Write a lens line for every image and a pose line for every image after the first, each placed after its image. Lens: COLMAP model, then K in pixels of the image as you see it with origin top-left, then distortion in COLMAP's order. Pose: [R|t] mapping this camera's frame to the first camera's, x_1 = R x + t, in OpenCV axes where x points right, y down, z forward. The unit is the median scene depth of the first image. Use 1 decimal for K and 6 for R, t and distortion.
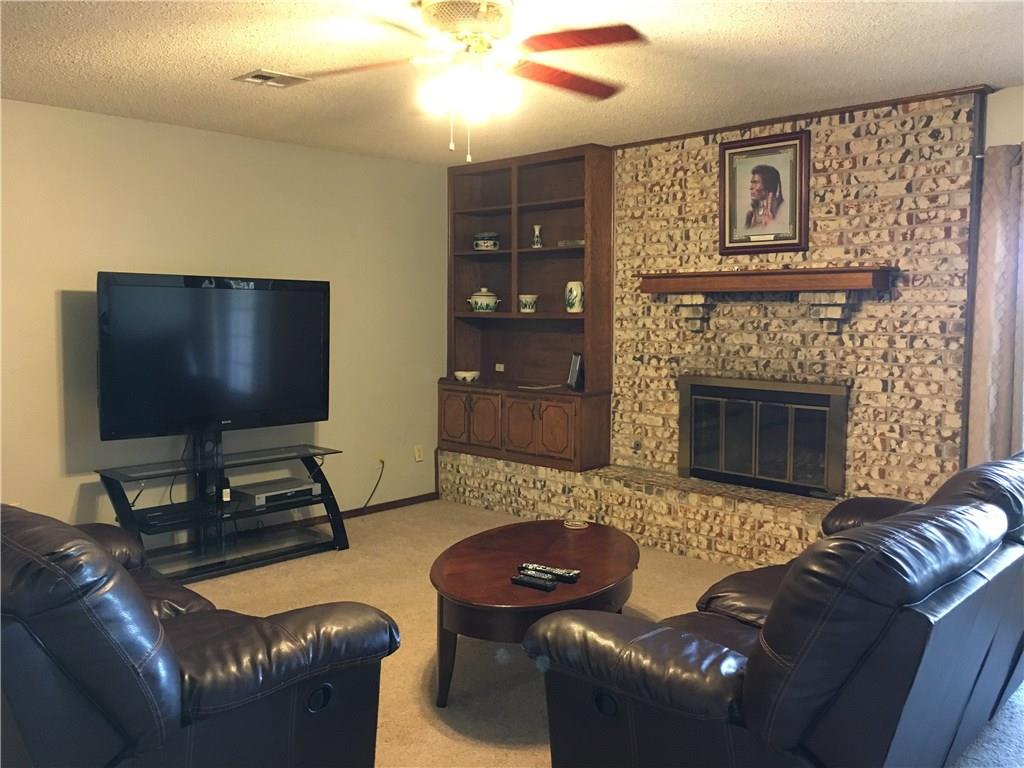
lens RADIAL K [[873.0, 0, 507.3], [0, 873.0, 380.5], [0, 0, 1]] dist [0.067094, -0.097357]
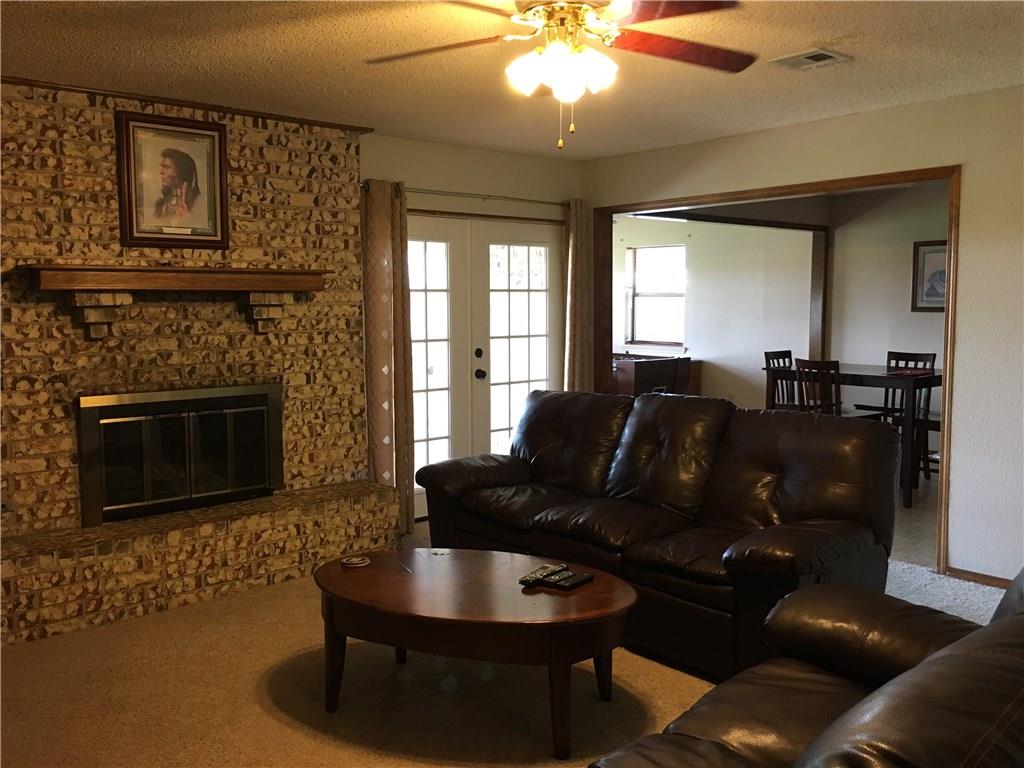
lens RADIAL K [[873.0, 0, 505.9], [0, 873.0, 379.1], [0, 0, 1]] dist [0.067094, -0.097357]
pose [[0.079020, -0.087489, 0.993026, -0.607338], [0.093892, 0.992366, 0.079960, -0.054515], [-0.992441, 0.086919, 0.086631, 0.623713]]
